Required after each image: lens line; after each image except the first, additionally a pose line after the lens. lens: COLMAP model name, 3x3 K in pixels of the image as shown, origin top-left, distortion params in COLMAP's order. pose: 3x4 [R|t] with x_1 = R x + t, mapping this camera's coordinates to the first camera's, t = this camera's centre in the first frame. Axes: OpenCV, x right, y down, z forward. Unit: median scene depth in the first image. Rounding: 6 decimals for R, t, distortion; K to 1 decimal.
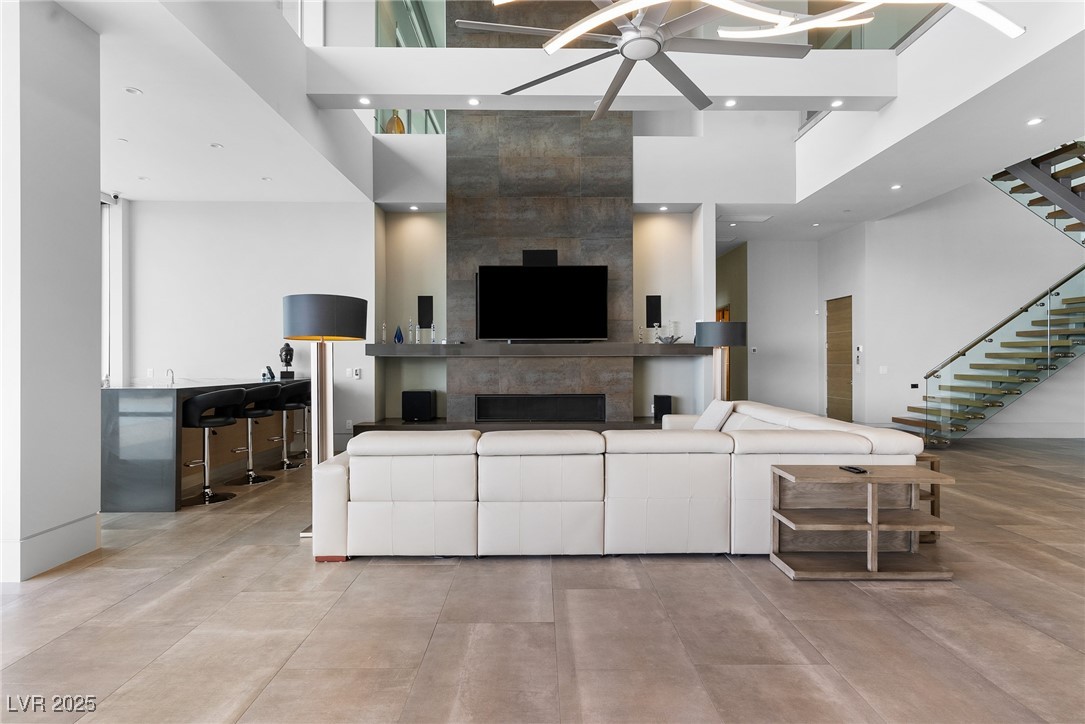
lens RADIAL K [[551.0, 0, 543.3], [0, 551.0, 359.7], [0, 0, 1]] dist [0.006844, 0.000140]
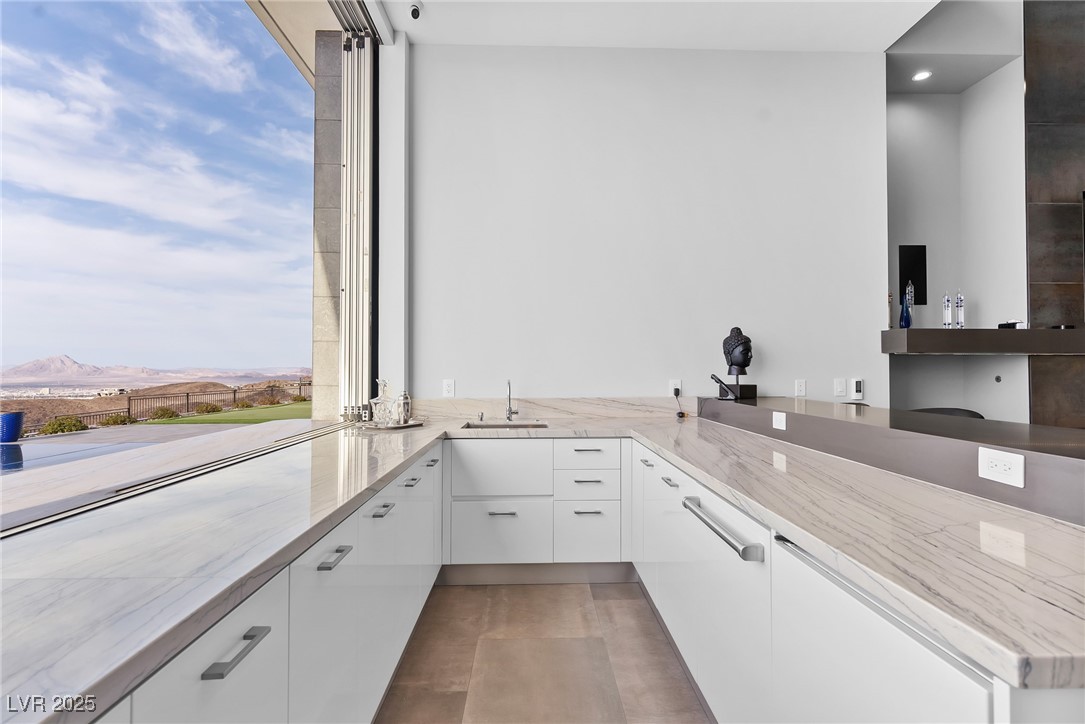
lens RADIAL K [[528.9, 0, 545.6], [0, 528.9, 358.6], [0, 0, 1]] dist [-0.003353, 0.003072]
pose [[0.999785, 0.000939, 0.020706, -0.633849], [-0.000584, 0.999853, -0.017149, 0.005745], [-0.020719, 0.017133, 0.999639, 0.522166]]
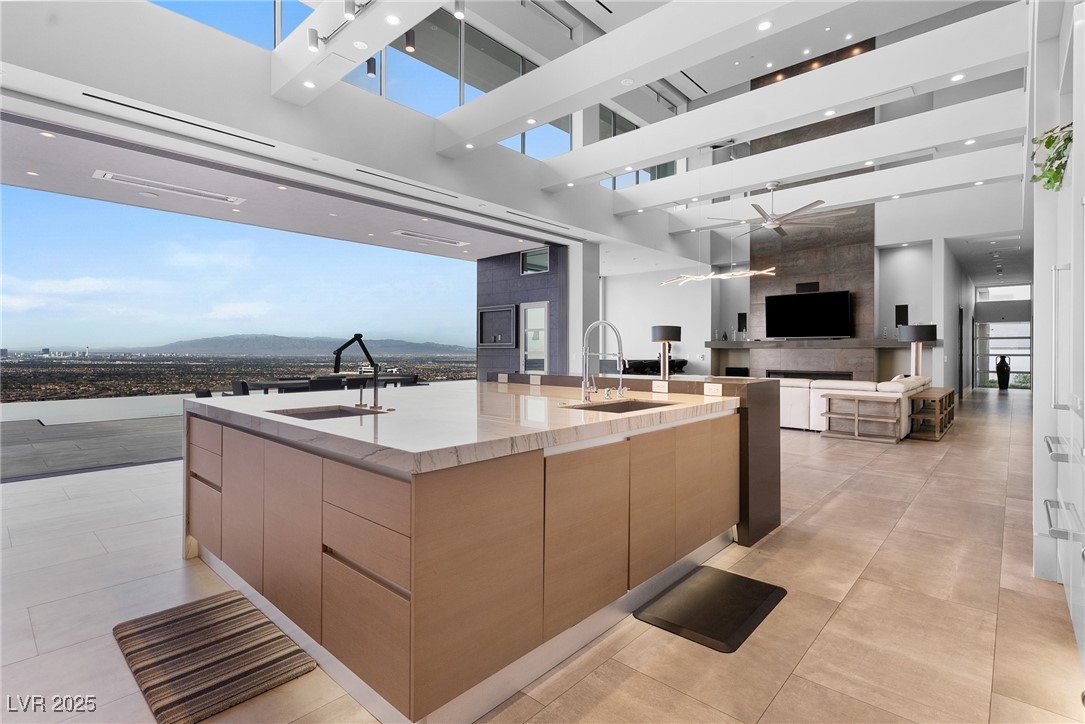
lens RADIAL K [[528.9, 0, 544.6], [0, 528.9, 347.0], [0, 0, 1]] dist [-0.003353, 0.003072]
pose [[0.738374, -0.001413, -0.674390, 0.472856], [-0.004116, 0.999970, -0.006601, 0.004822], [0.674379, 0.007650, 0.738346, -0.672529]]
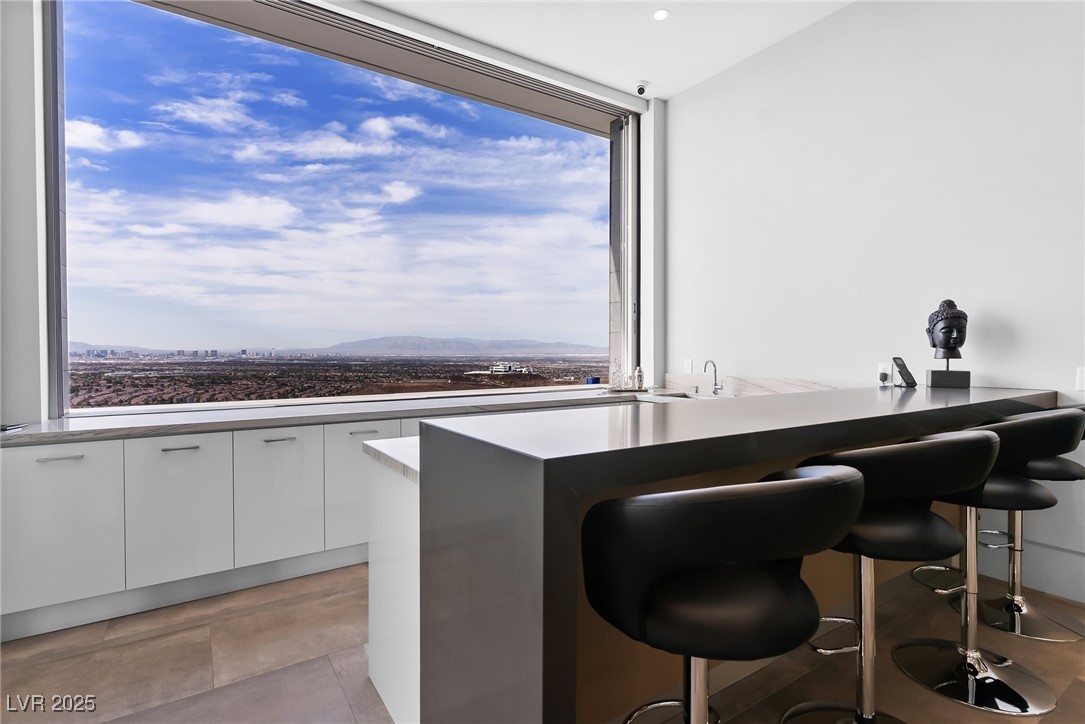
lens RADIAL K [[528.9, 0, 542.6], [0, 528.9, 356.6], [0, 0, 1]] dist [-0.003353, 0.003072]
pose [[0.547744, 0.010692, -0.836577, -0.298745], [-0.000450, 0.999922, 0.012485, 0.006032], [0.836646, -0.006463, 0.547706, 0.533593]]
